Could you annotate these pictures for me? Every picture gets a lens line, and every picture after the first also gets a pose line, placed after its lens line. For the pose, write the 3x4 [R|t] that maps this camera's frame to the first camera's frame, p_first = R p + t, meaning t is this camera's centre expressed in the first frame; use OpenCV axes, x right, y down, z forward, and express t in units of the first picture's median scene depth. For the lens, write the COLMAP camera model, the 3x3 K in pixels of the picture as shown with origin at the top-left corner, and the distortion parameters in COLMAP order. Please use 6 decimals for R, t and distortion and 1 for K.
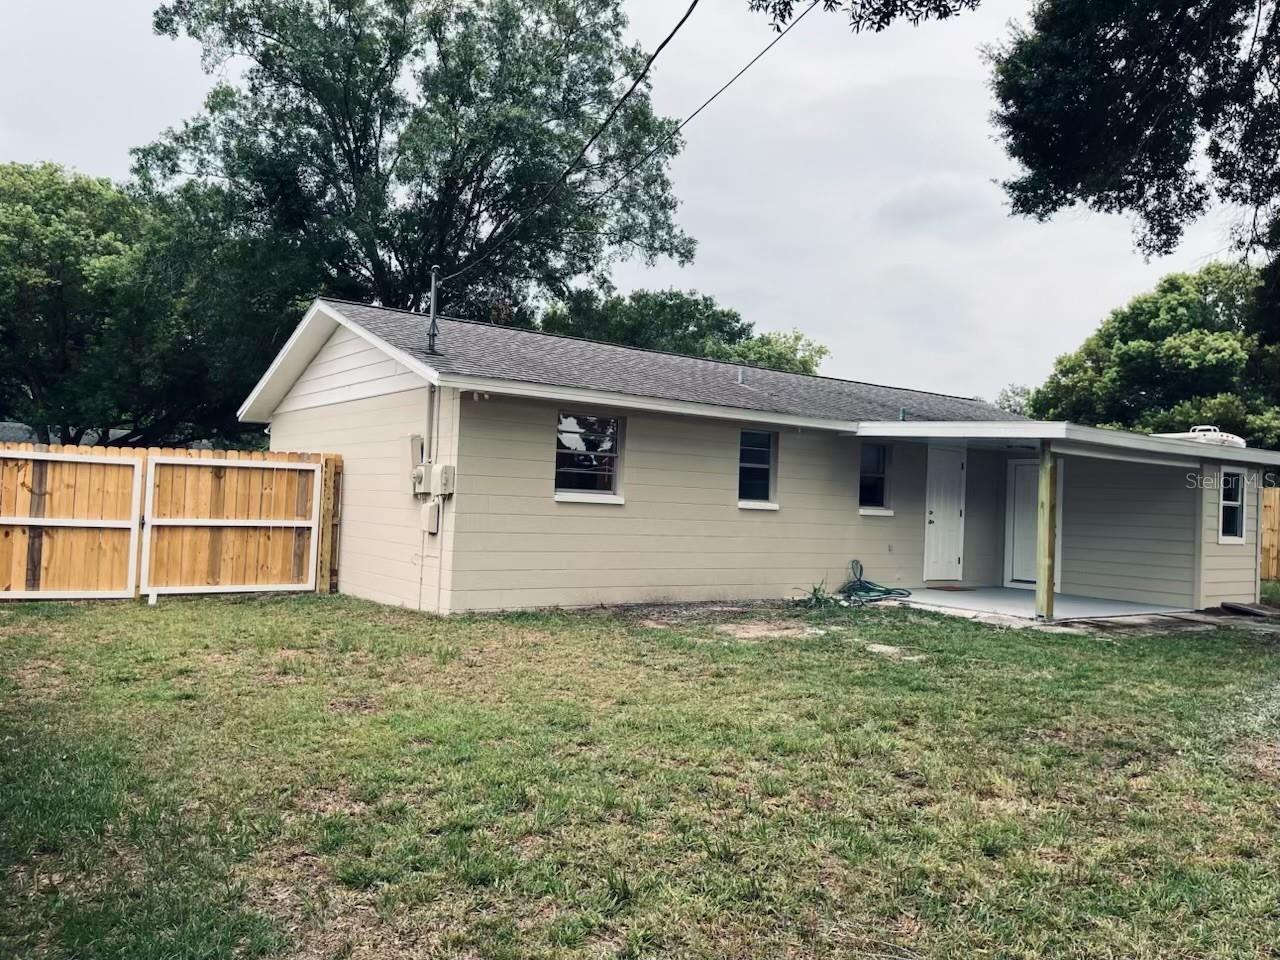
lens RADIAL K [[954.8, 0, 638.6], [0, 954.8, 471.5], [0, 0, 1]] dist [0.087511, -0.113942]
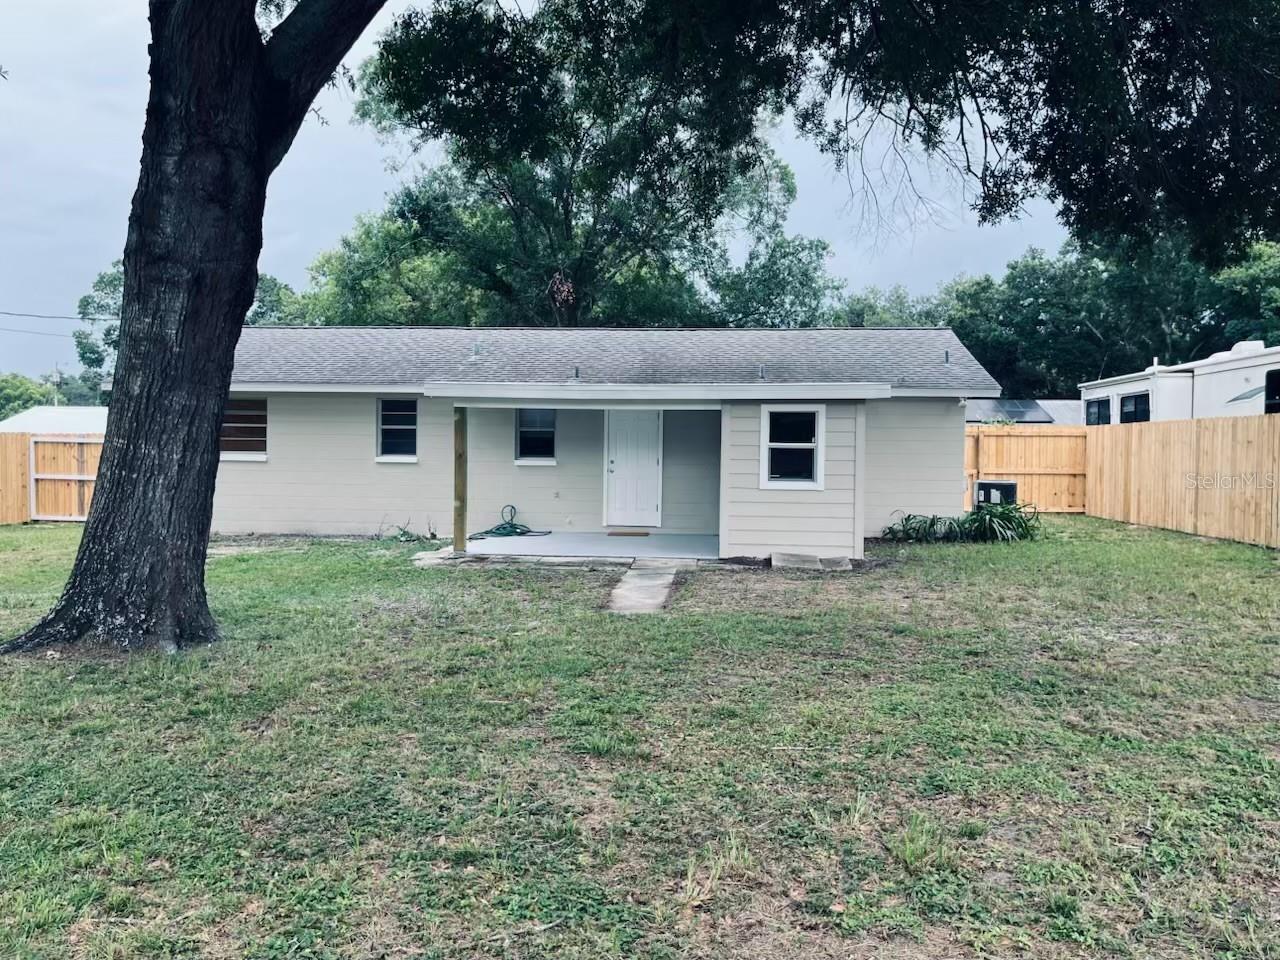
lens RADIAL K [[1036.4, 0, 640.0], [0, 1036.4, 480.0], [0, 0, 1]] dist [0.042814, -0.007563]
pose [[0.758495, -0.008830, -0.651619, 1.184226], [0.040191, 0.998639, 0.033251, 0.028821], [0.650439, -0.051410, 0.757817, 0.183263]]
